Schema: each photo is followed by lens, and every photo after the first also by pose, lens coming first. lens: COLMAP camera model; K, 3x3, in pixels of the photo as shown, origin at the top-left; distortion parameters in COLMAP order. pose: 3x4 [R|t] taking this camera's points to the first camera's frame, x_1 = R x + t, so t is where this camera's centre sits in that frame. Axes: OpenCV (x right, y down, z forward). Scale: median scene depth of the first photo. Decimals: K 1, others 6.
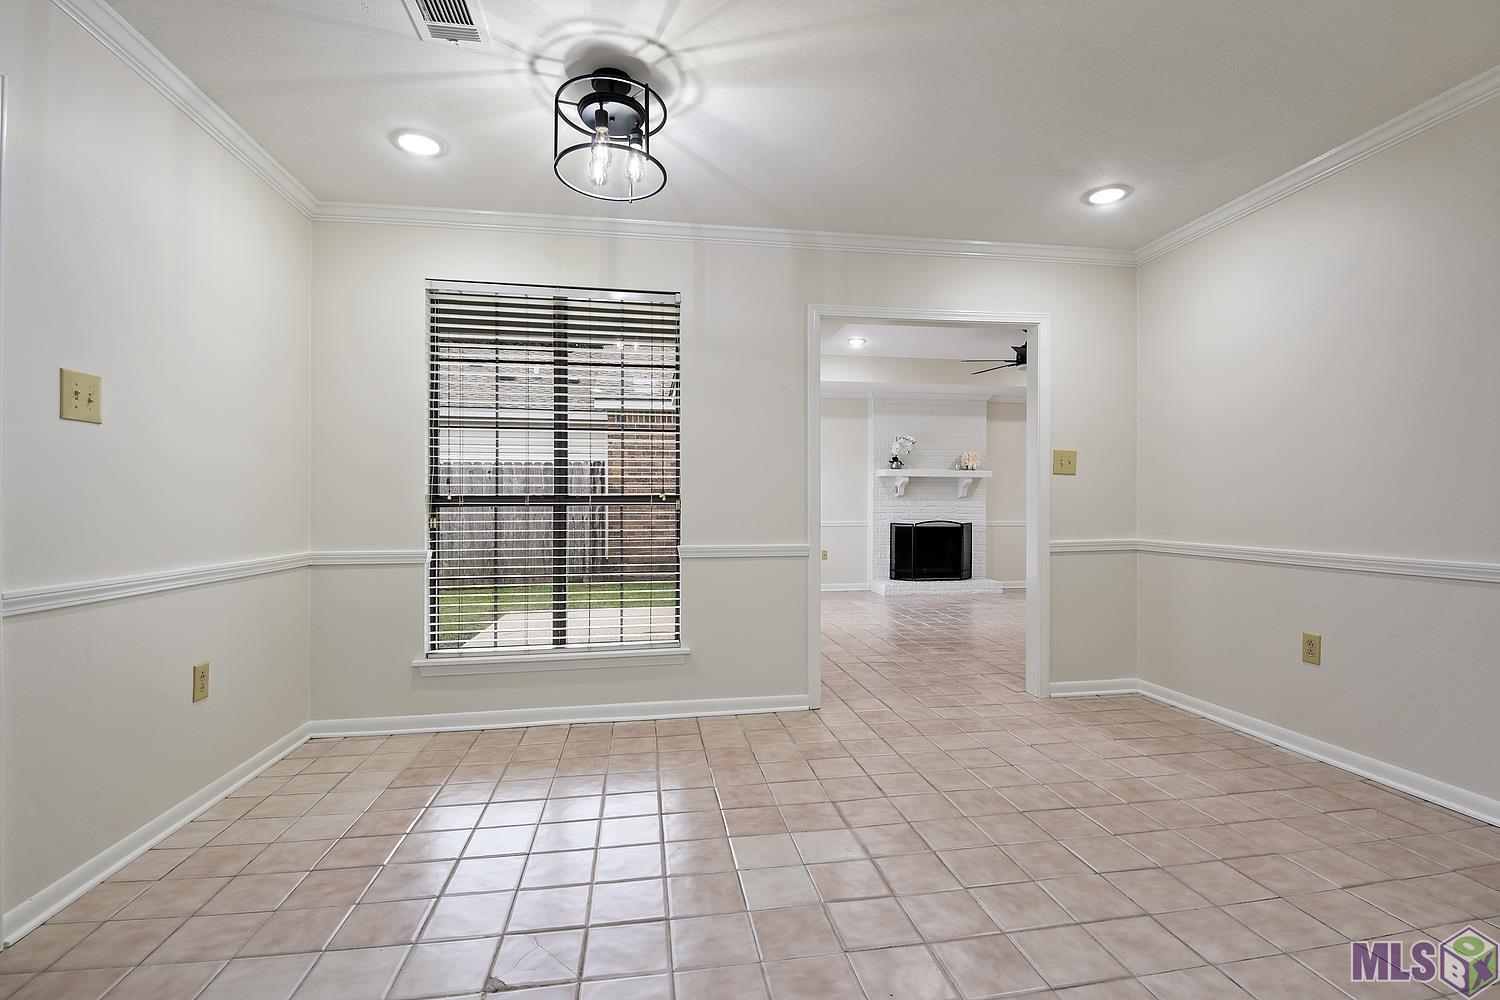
lens RADIAL K [[678.3, 0, 745.5], [0, 678.3, 496.5], [0, 0, 1]] dist [0.002343, 0.000102]
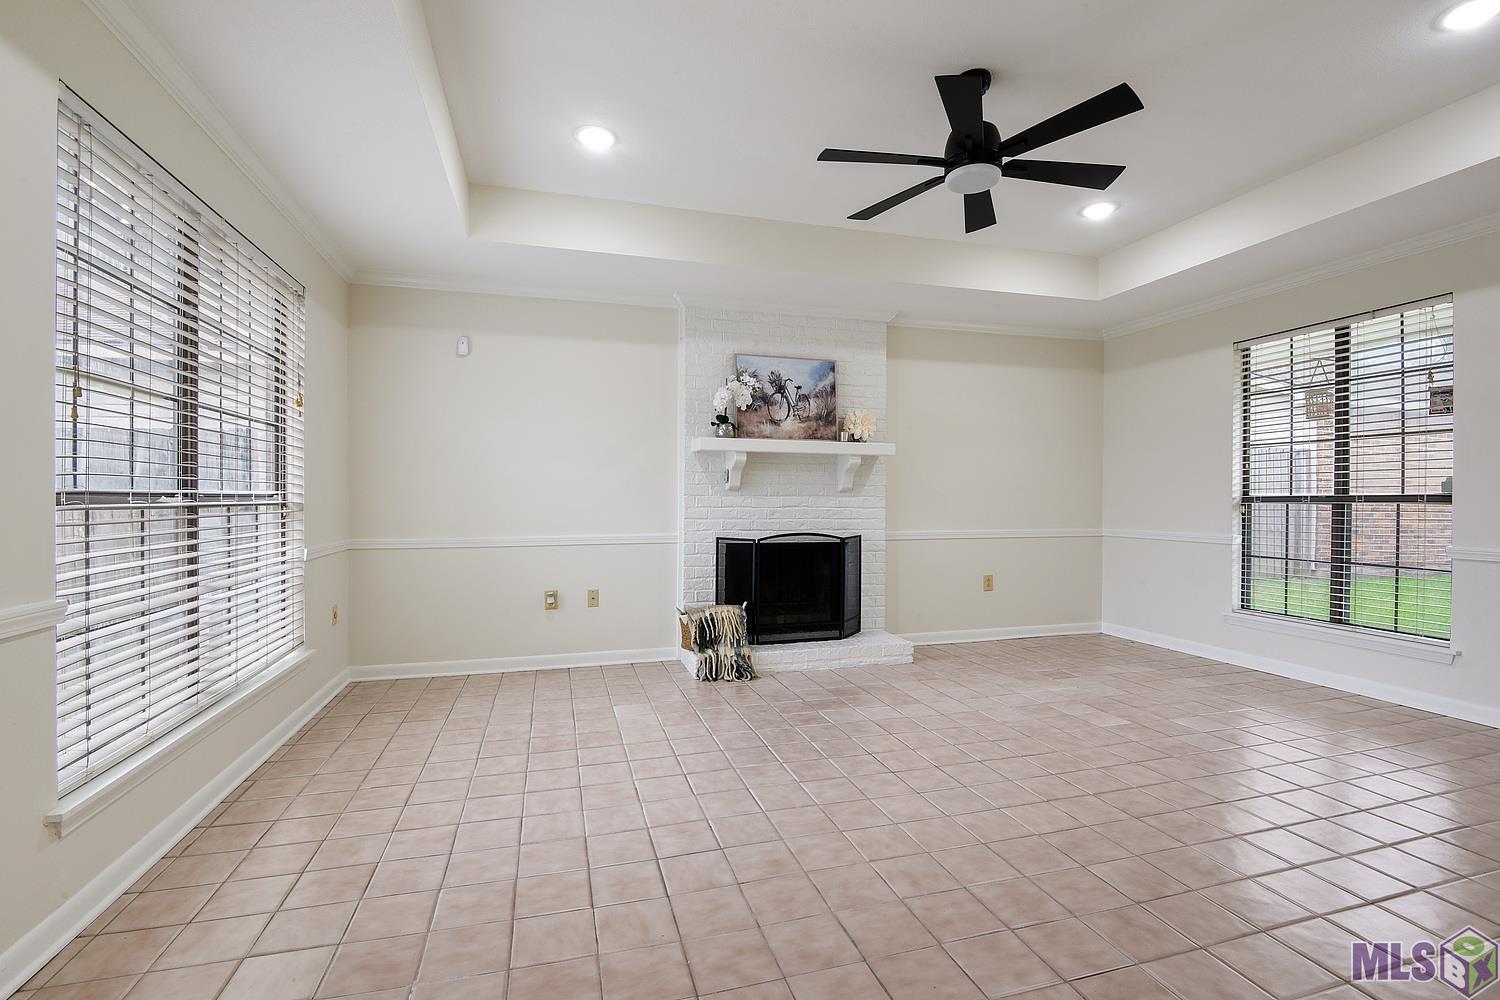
lens RADIAL K [[678.3, 0, 754.7], [0, 678.3, 505.7], [0, 0, 1]] dist [0.002343, 0.000102]
pose [[0.990041, -0.000992, 0.140778, 0.166905], [-0.000294, 0.999958, 0.009119, 0.009017], [-0.140781, -0.009069, 0.989999, 0.453579]]
